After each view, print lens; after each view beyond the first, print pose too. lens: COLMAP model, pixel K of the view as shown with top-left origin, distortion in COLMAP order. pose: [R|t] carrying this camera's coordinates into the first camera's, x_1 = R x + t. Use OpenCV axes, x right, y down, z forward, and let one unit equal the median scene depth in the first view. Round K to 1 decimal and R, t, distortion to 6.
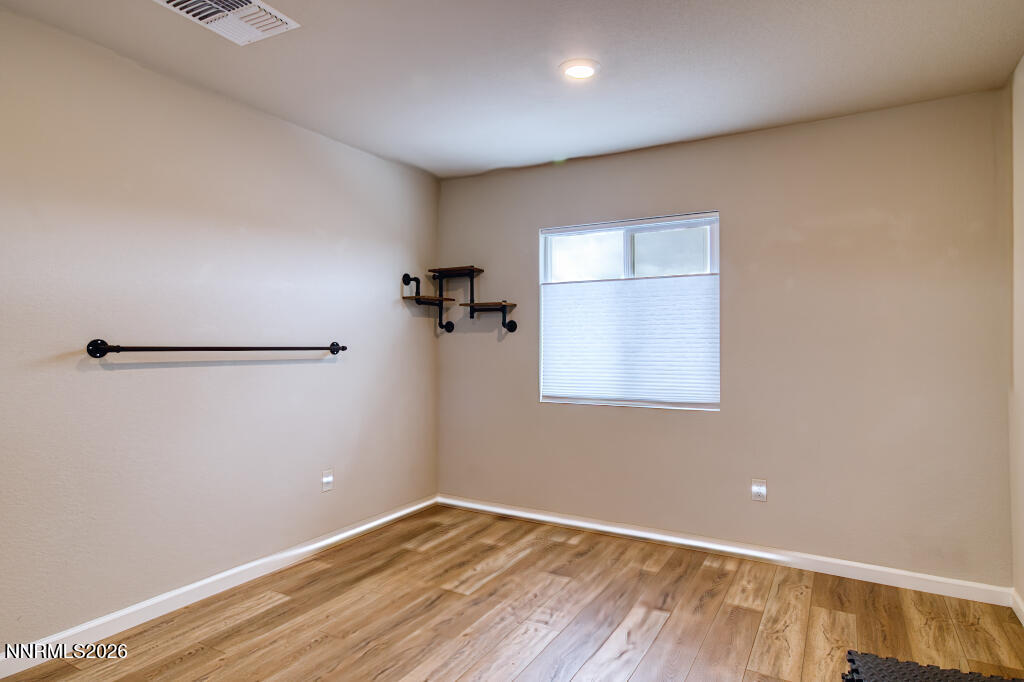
lens RADIAL K [[571.0, 0, 512.2], [0, 571.0, 341.9], [0, 0, 1]] dist [0.004703, -0.000565]
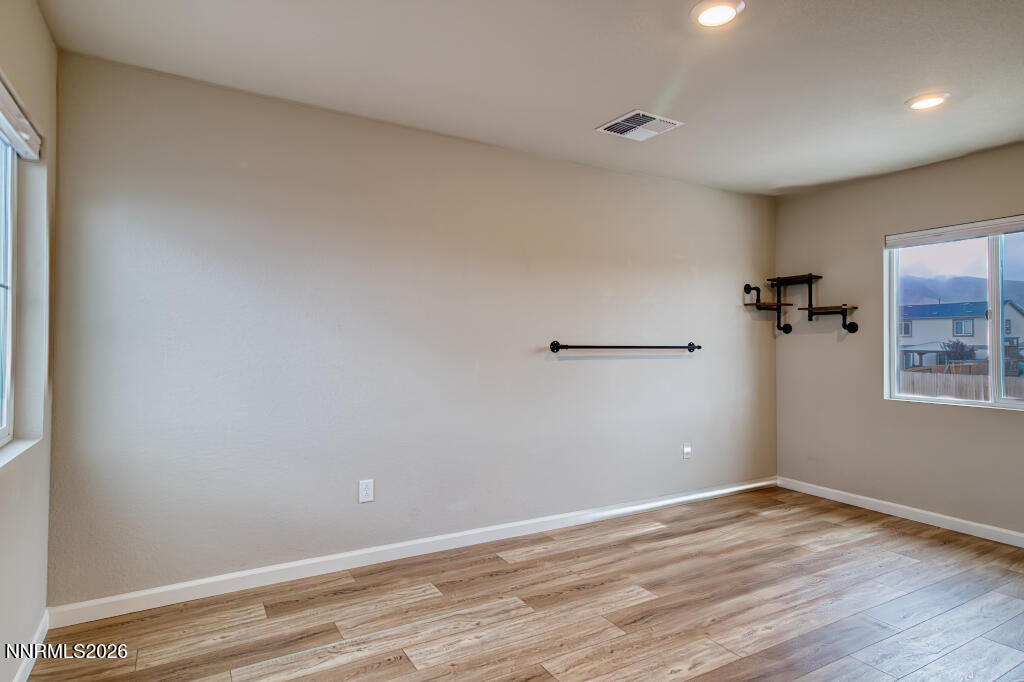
lens RADIAL K [[571.0, 0, 510.5], [0, 571.0, 336.7], [0, 0, 1]] dist [0.004703, -0.000565]
pose [[0.862973, -0.008147, -0.505184, -0.013181], [0.002234, 0.999922, -0.012309, 0.001824], [0.505245, 0.009494, 0.862924, -0.252566]]
